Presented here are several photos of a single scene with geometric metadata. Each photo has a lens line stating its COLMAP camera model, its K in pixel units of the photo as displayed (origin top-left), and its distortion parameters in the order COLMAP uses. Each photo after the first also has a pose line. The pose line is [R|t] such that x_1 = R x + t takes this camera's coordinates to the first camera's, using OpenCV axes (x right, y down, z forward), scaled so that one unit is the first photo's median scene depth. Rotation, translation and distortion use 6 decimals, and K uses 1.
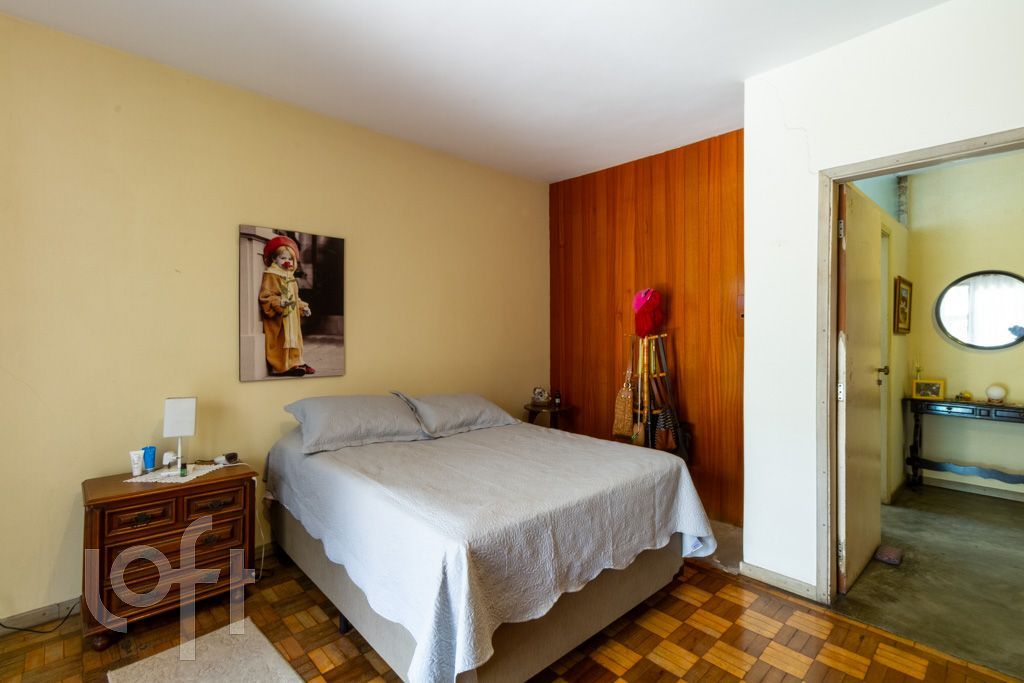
lens RADIAL K [[472.3, 0, 518.3], [0, 472.3, 338.2], [0, 0, 1]] dist [0.001862, -0.001151]
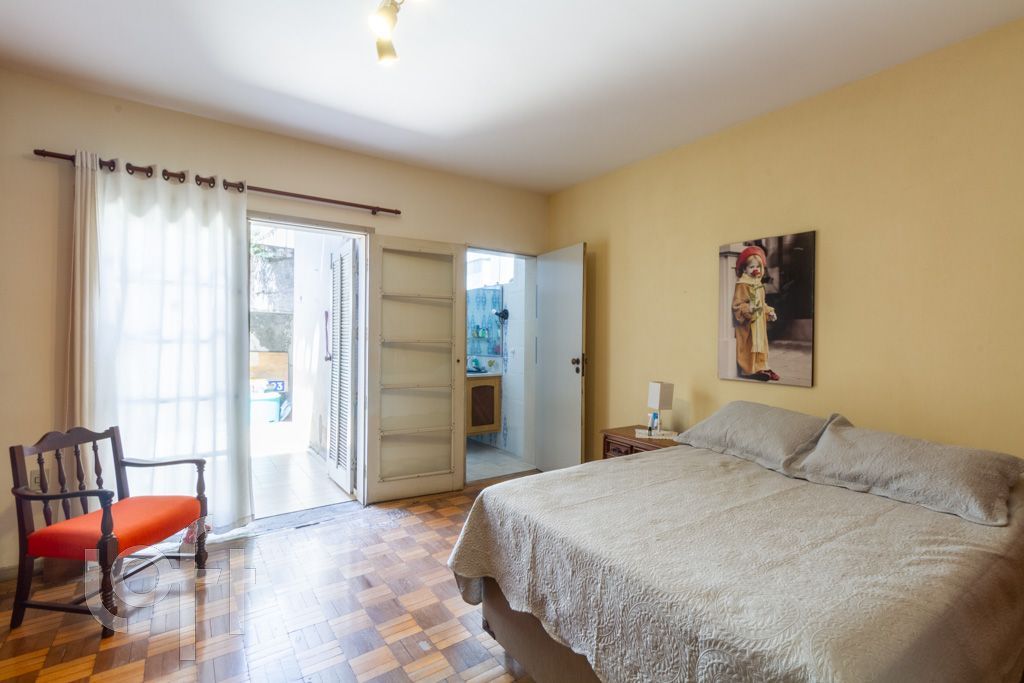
lens RADIAL K [[442.4, 0, 517.8], [0, 442.4, 336.1], [0, 0, 1]] dist [-0.000309, 0.000062]
pose [[-0.103528, 0.002325, -0.994624, 0.538120], [-0.023775, 0.999706, 0.004811, -0.007599], [0.994342, 0.024145, -0.103442, 0.584611]]
